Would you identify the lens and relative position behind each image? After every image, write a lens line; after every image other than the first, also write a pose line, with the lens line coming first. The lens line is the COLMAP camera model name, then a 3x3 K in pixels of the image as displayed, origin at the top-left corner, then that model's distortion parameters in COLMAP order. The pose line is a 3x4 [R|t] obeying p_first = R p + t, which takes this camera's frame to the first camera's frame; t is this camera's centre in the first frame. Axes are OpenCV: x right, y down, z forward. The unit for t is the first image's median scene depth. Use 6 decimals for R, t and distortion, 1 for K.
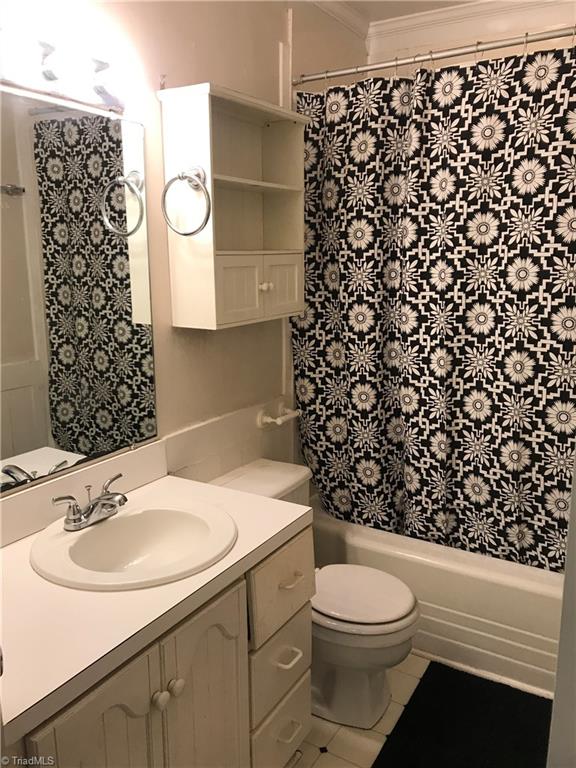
lens RADIAL K [[633.7, 0, 292.8], [0, 633.7, 379.8], [0, 0, 1]] dist [0.012903, -0.010501]
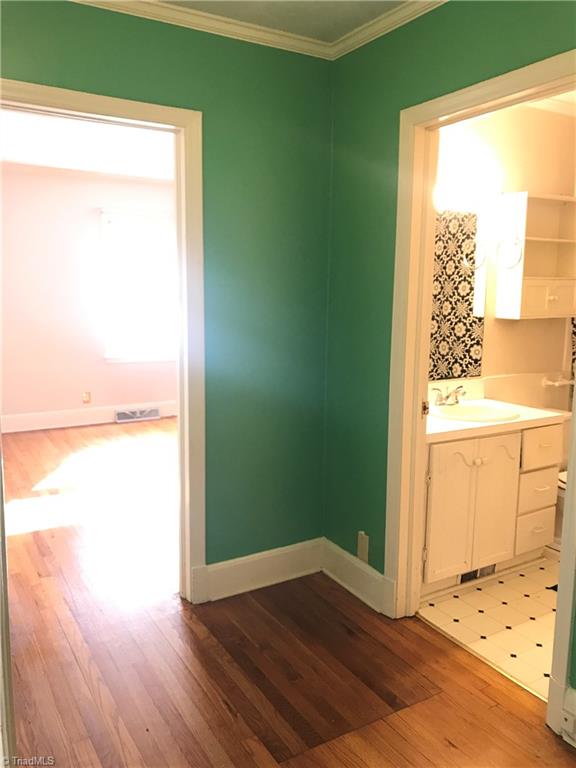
lens RADIAL K [[633.7, 0, 293.5], [0, 633.7, 389.2], [0, 0, 1]] dist [0.012903, -0.010501]
pose [[0.885202, 0.086268, -0.457138, 0.126653], [-0.103616, 0.994533, -0.012960, 0.172035], [0.453521, 0.058839, 0.889301, -0.743452]]
